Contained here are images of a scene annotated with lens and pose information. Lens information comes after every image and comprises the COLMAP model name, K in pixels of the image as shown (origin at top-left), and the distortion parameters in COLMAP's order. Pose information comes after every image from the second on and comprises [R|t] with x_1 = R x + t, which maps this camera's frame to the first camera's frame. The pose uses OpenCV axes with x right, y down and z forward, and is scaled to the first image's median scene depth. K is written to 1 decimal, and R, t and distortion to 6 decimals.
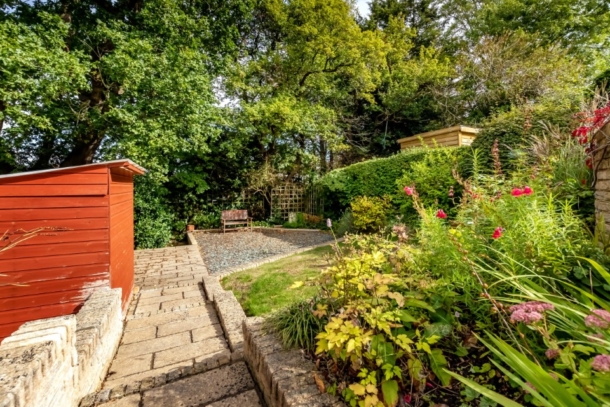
lens RADIAL K [[239.7, 0, 305.9], [0, 239.7, 178.6], [0, 0, 1]] dist [0.000143, -0.000019]
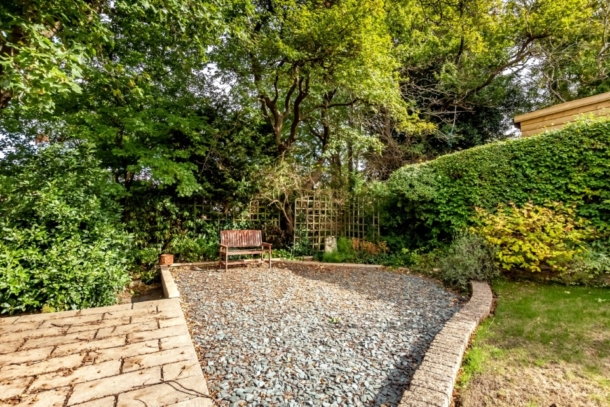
lens RADIAL K [[288.8, 0, 305.0], [0, 288.8, 203.5], [0, 0, 1]] dist [-0.001399, -0.000279]
pose [[0.999863, 0.015322, -0.006266, -0.137251], [-0.015217, 0.999750, 0.016403, 0.051041], [0.006516, -0.016305, 0.999846, 0.290053]]
